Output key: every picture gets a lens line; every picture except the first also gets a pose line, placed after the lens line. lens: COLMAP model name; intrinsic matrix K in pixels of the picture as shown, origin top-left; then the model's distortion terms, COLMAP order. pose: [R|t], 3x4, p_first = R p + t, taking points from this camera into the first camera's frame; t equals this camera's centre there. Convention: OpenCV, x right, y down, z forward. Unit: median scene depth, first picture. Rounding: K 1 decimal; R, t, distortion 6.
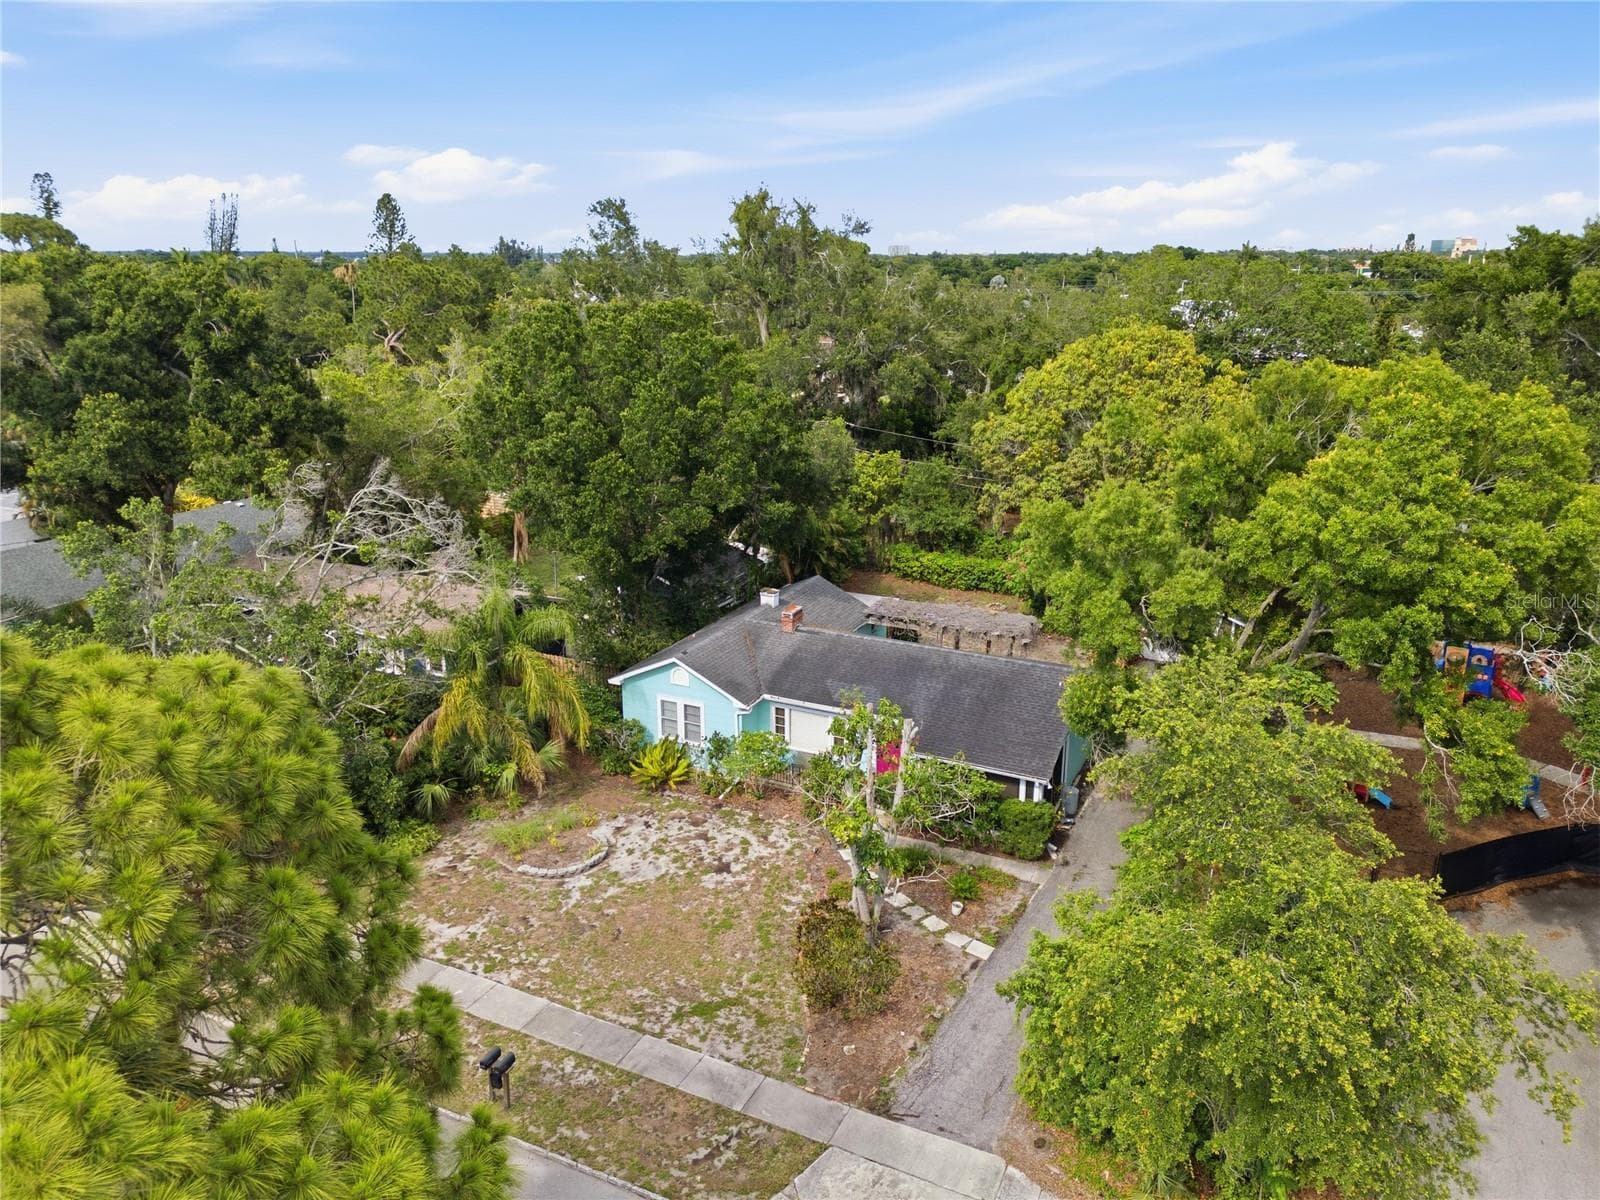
lens RADIAL K [[1118.8, 0, 796.0], [0, 1118.8, 606.7], [0, 0, 1]] dist [0.073965, -0.071153]
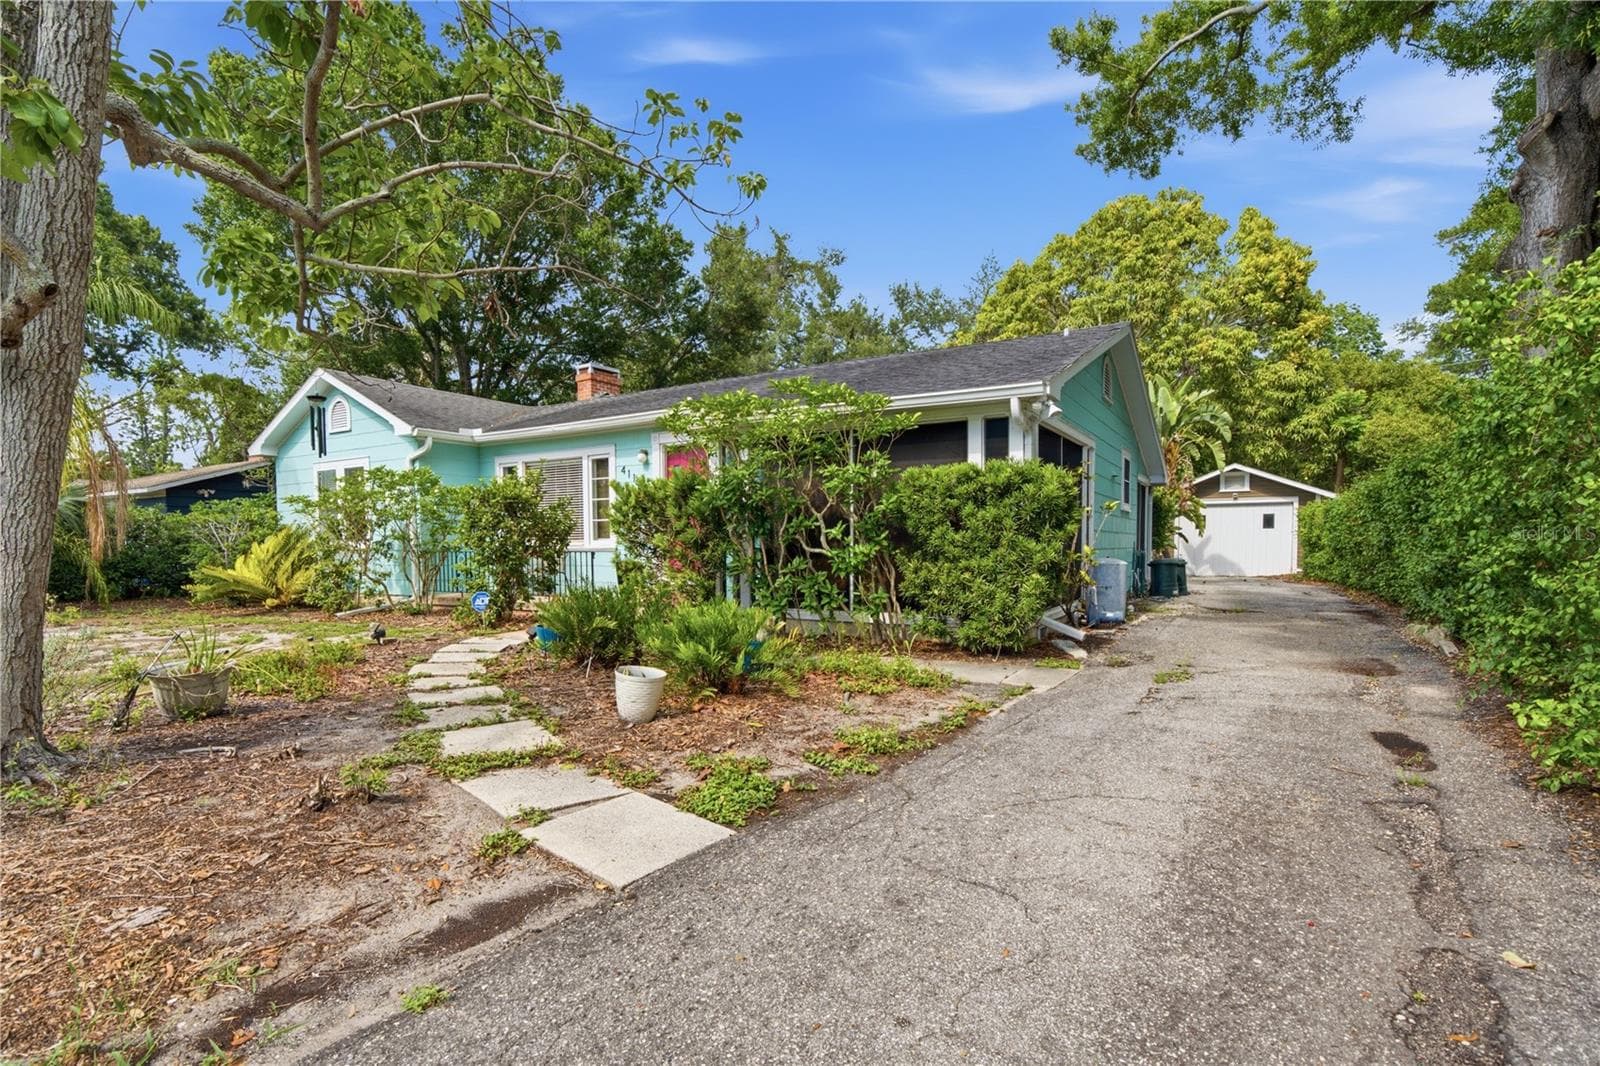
lens RADIAL K [[766.8, 0, 800.8], [0, 766.8, 570.7], [0, 0, 1]] dist [0.003455, 0.001420]
pose [[0.996495, 0.001054, -0.083642, 0.151765], [-0.022981, 0.964895, -0.261629, 0.231656], [0.080430, 0.262634, 0.961537, 0.700603]]
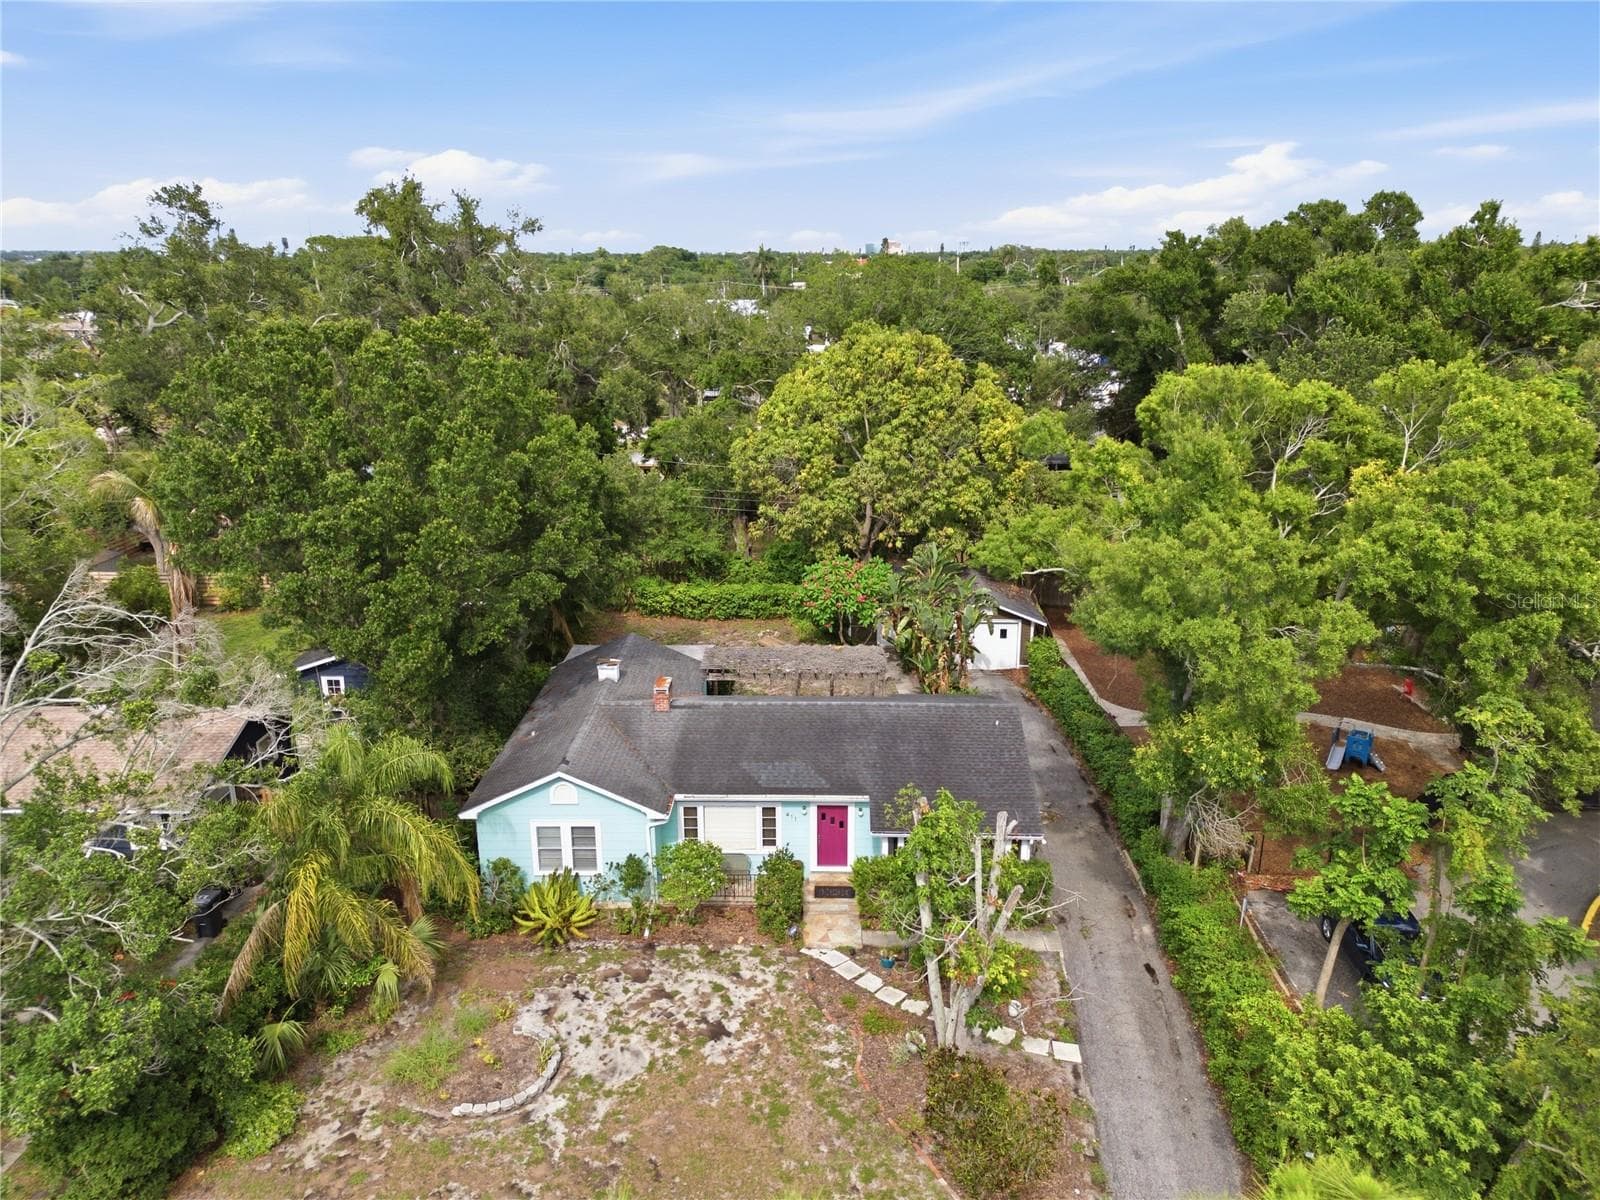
lens RADIAL K [[1119.8, 0, 797.9], [0, 1119.8, 603.1], [0, 0, 1]] dist [0.064314, -0.063772]
pose [[0.906060, -0.126960, 0.403654, -0.263811], [0.127729, 0.991490, 0.025144, -0.071157], [-0.403411, 0.028776, 0.914566, 0.210854]]
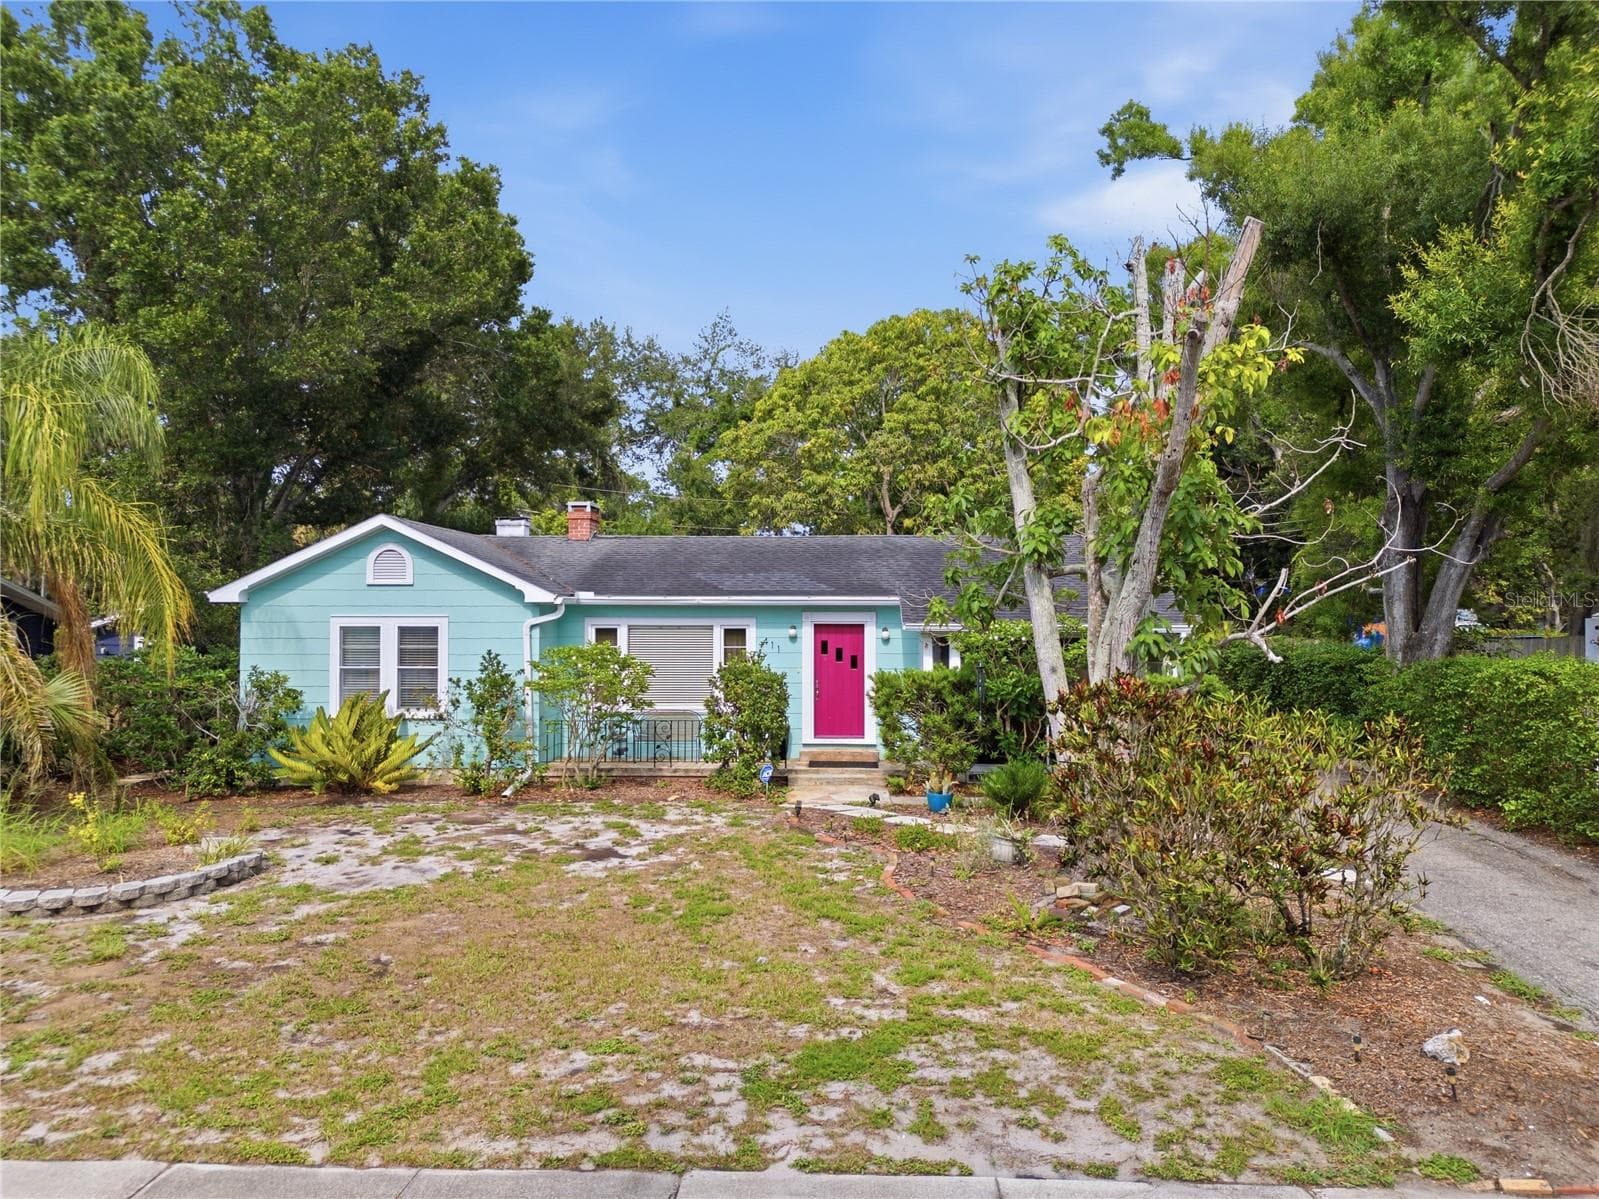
lens RADIAL K [[1118.1, 0, 795.5], [0, 1118.1, 606.2], [0, 0, 1]] dist [0.073965, -0.071153]
pose [[0.913876, 0.007401, 0.405926, -0.144593], [0.116299, 0.953163, -0.279206, 0.237654], [-0.388980, 0.302368, 0.870212, 0.537394]]
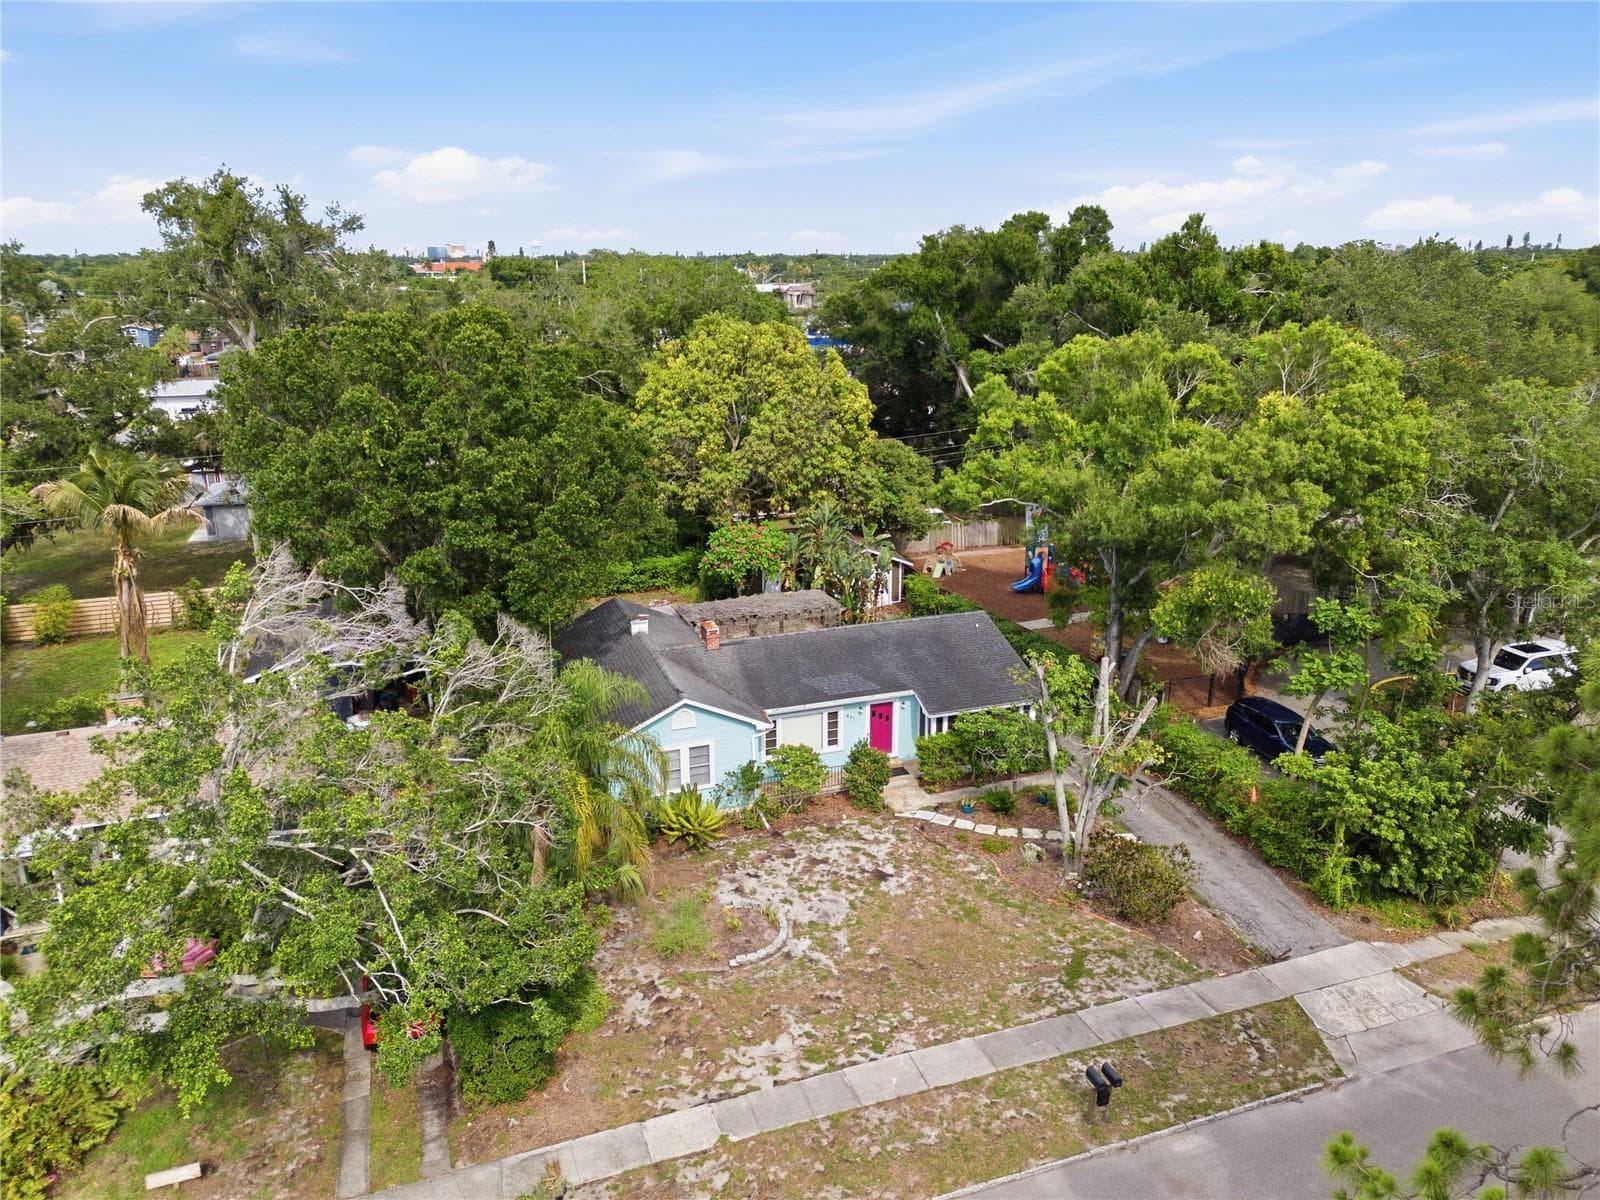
lens RADIAL K [[1118.8, 0, 796.0], [0, 1118.8, 606.7], [0, 0, 1]] dist [0.073965, -0.071153]
pose [[0.695735, -0.213255, 0.685911, -0.659923], [0.215169, 0.972937, 0.084243, -0.085165], [-0.685314, 0.088976, 0.722792, 0.280854]]
